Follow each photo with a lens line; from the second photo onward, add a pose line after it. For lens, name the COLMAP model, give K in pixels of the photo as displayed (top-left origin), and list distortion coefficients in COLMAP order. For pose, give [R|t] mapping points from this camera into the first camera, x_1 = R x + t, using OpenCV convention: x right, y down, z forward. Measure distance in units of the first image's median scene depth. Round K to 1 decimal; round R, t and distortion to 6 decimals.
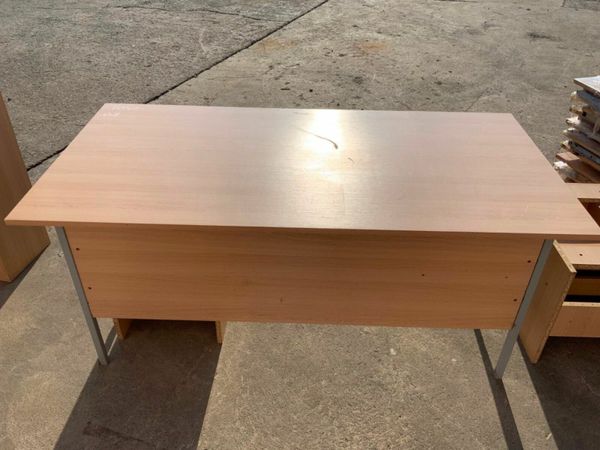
lens RADIAL K [[499.0, 0, 297.0], [0, 499.0, 228.1], [0, 0, 1]] dist [0.033764, -0.082772]
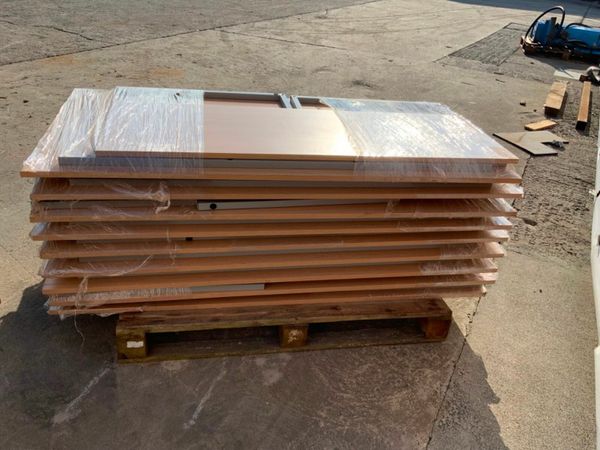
lens RADIAL K [[499.0, 0, 298.2], [0, 499.0, 223.7], [0, 0, 1]] dist [0.033764, -0.082772]
pose [[0.991750, 0.119013, -0.047616, 0.608490], [-0.123208, 0.987540, -0.097903, -0.024060], [0.035371, 0.102962, 0.994056, 0.124110]]
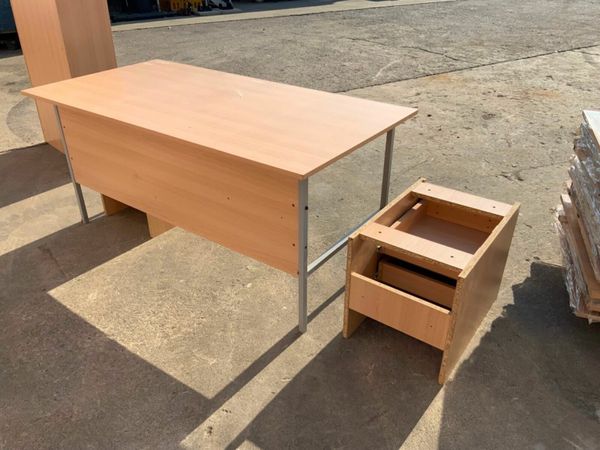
lens RADIAL K [[499.0, 0, 299.6], [0, 499.0, 224.3], [0, 0, 1]] dist [0.033764, -0.082772]
pose [[0.825481, 0.270521, -0.495377, 0.386960], [-0.321805, 0.946609, -0.019311, 0.046117], [0.463705, 0.175356, 0.868463, 0.011877]]
